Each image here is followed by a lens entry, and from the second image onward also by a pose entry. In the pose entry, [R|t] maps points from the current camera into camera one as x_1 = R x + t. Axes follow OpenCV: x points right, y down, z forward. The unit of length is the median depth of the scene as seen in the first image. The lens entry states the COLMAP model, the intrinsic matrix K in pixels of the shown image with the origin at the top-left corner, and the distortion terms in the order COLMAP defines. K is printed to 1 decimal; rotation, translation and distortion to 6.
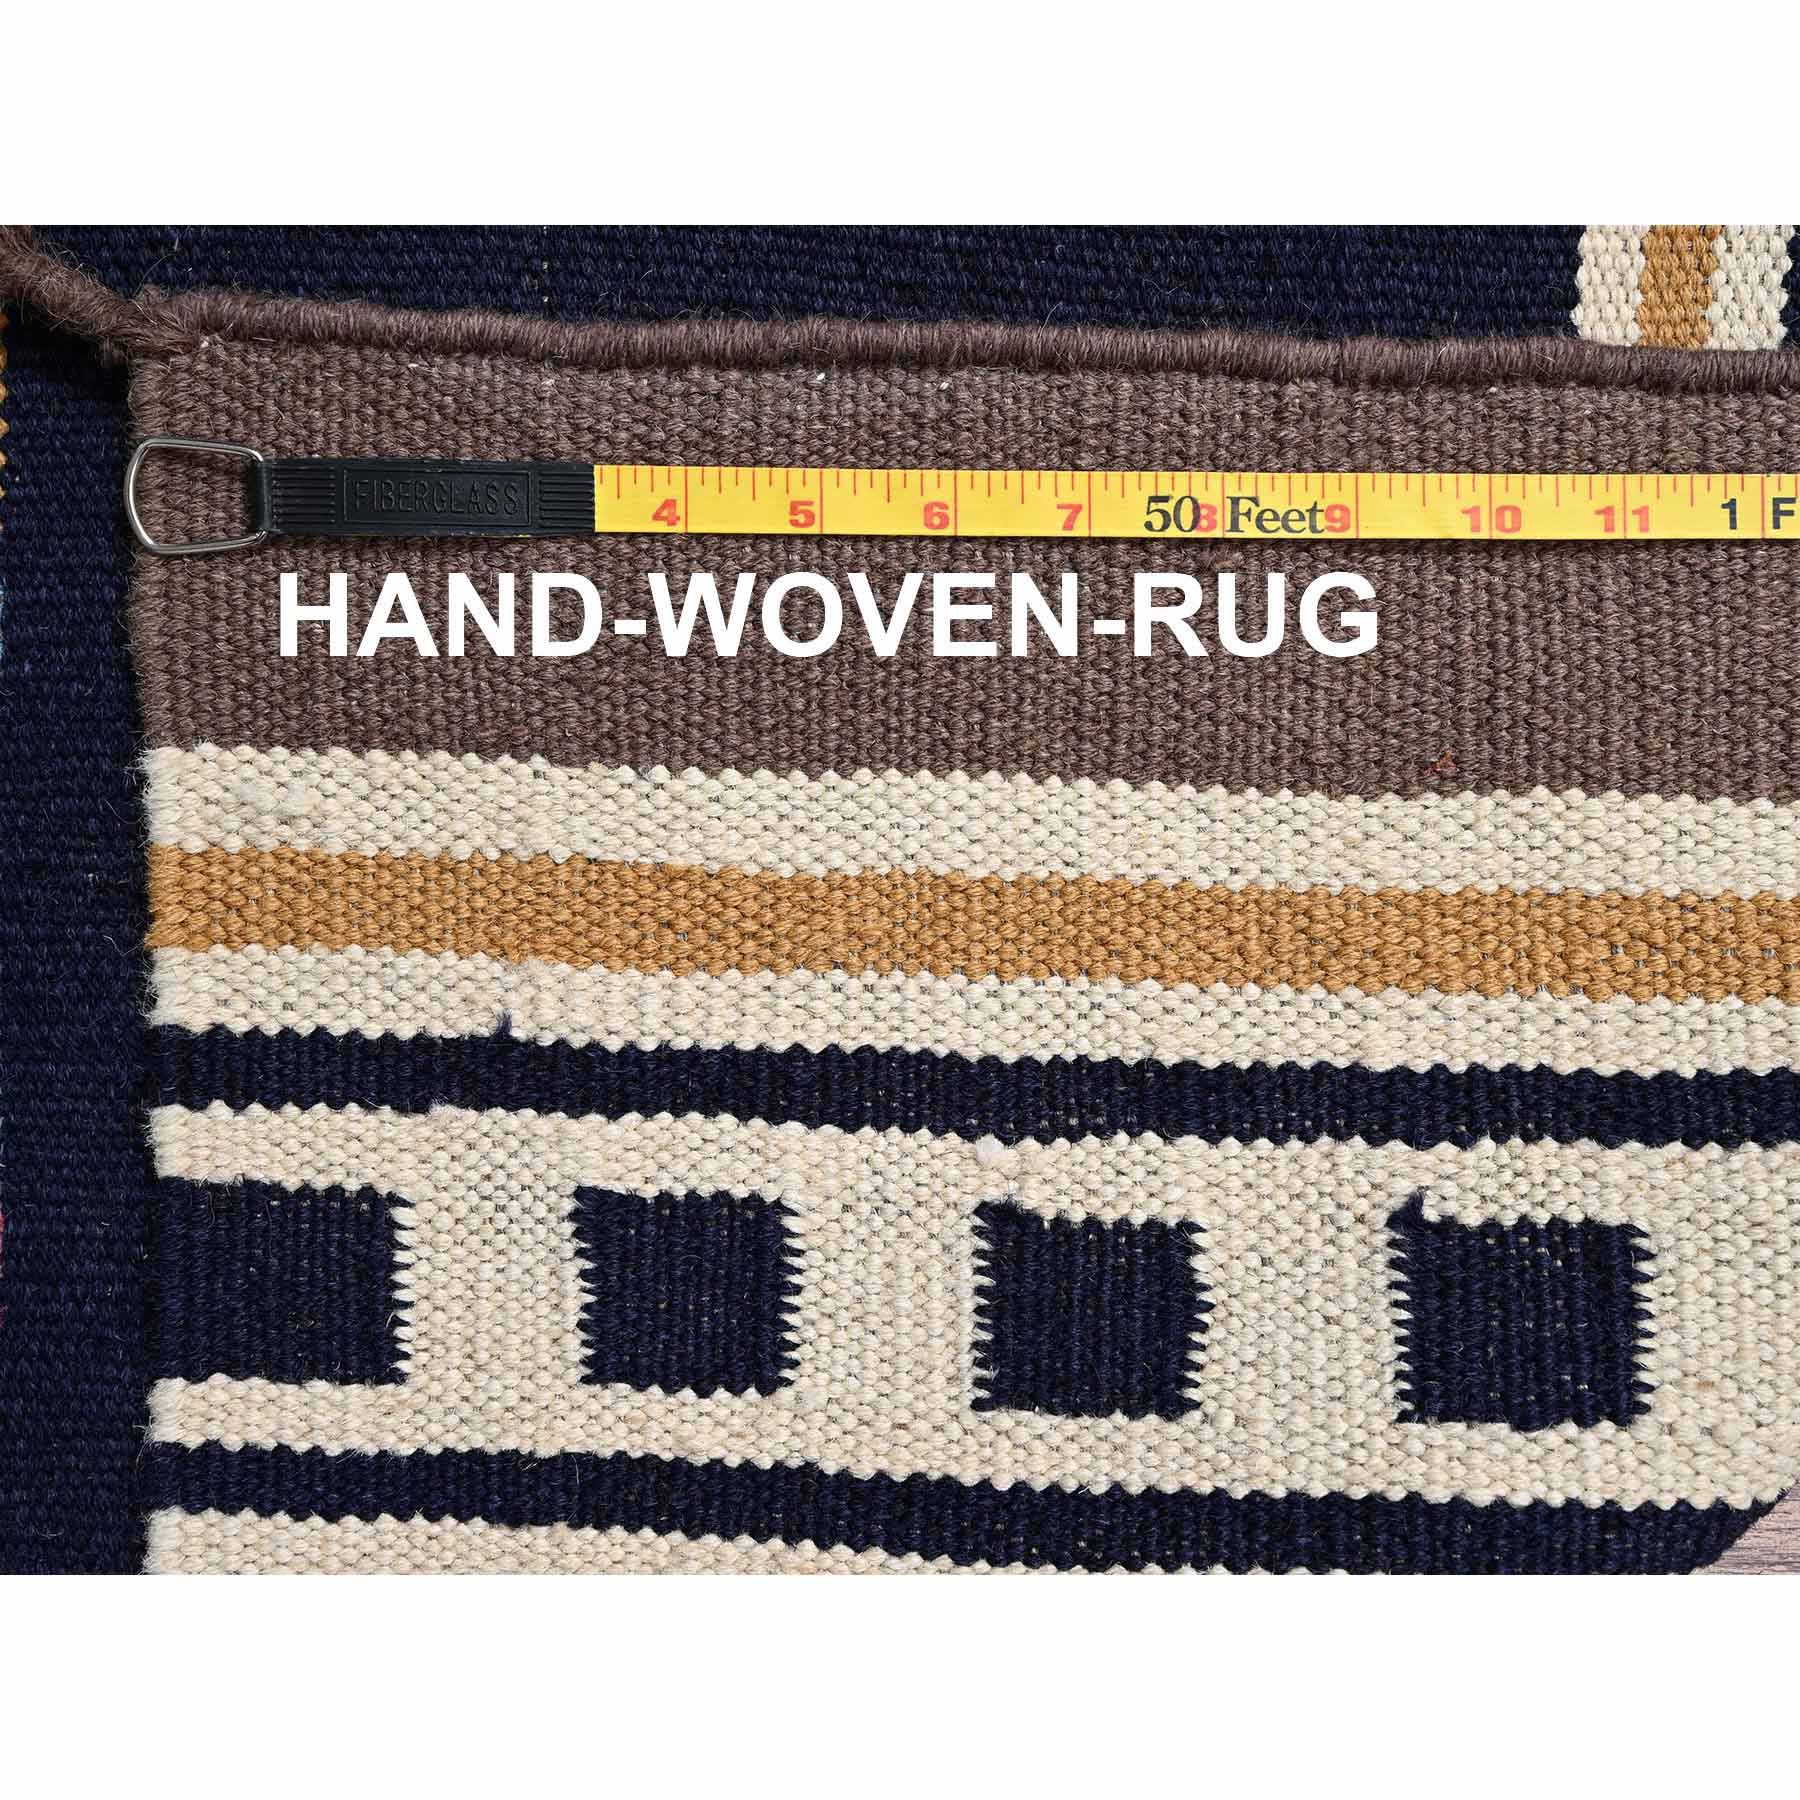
lens RADIAL K [[2087.1, 0, 900.0], [0, 2087.1, 900.0], [0, 0, 1]] dist [0.010637, -0.002360]
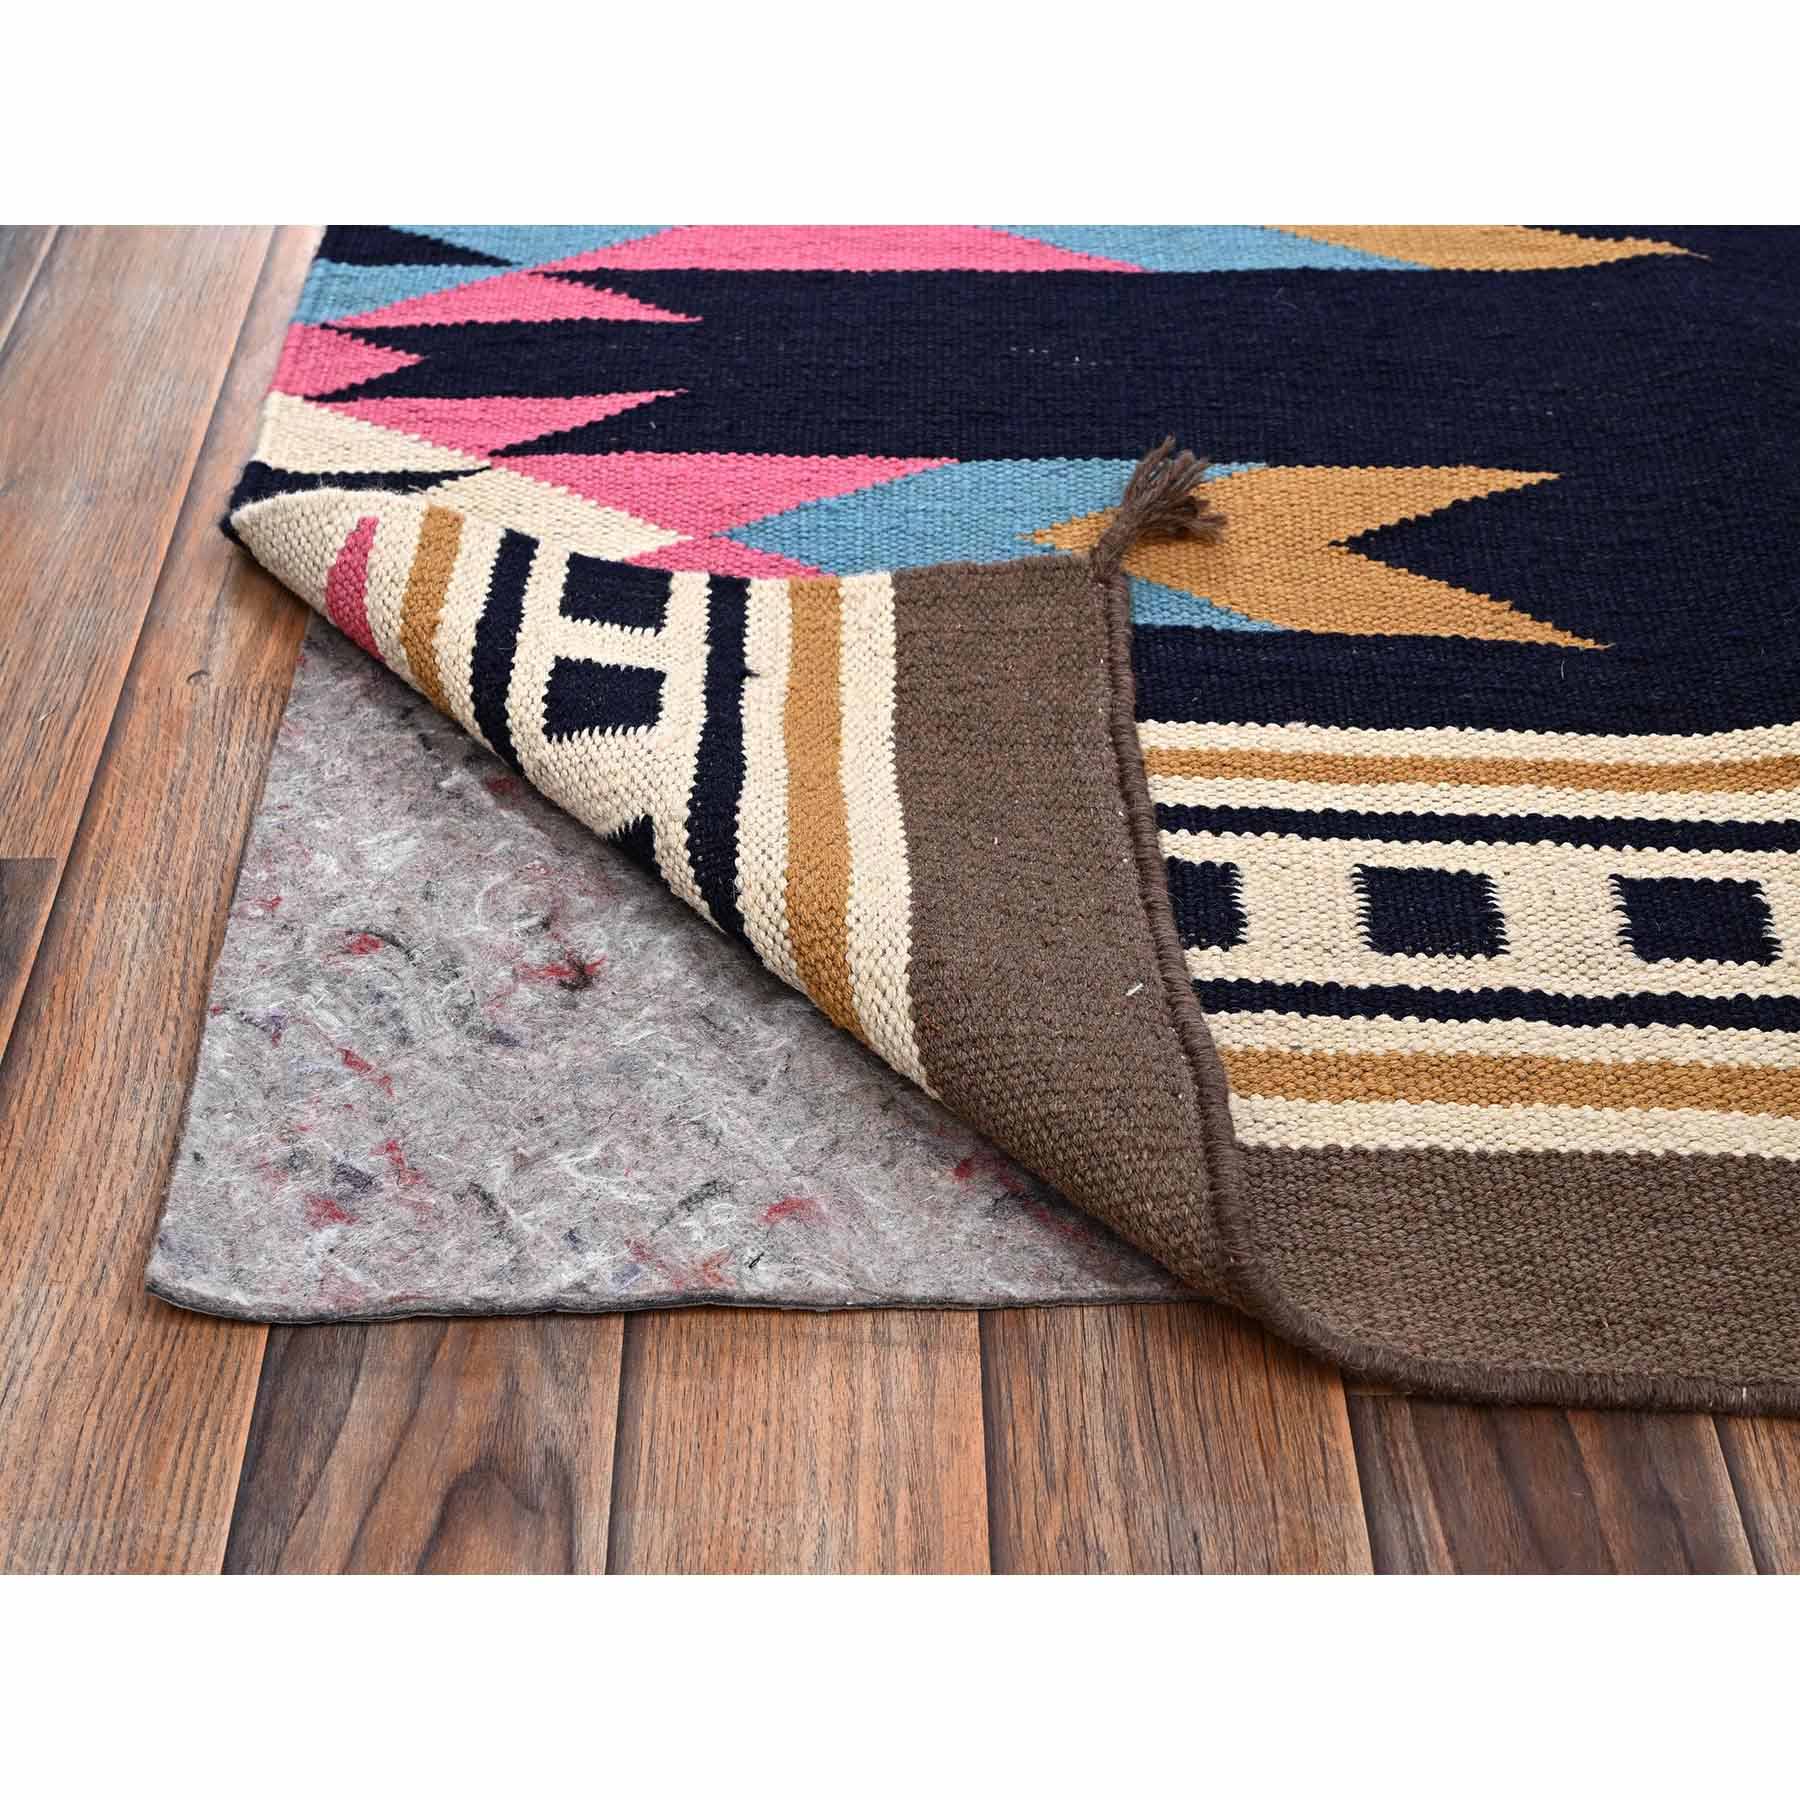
lens RADIAL K [[2087.1, 0, 900.0], [0, 2087.1, 900.0], [0, 0, 1]] dist [0.010637, -0.002360]
pose [[0.060314, 0.752355, -0.655992, 1.210294], [-0.998165, 0.041933, -0.043681, 0.022400], [-0.005356, 0.657422, 0.753503, -0.216722]]
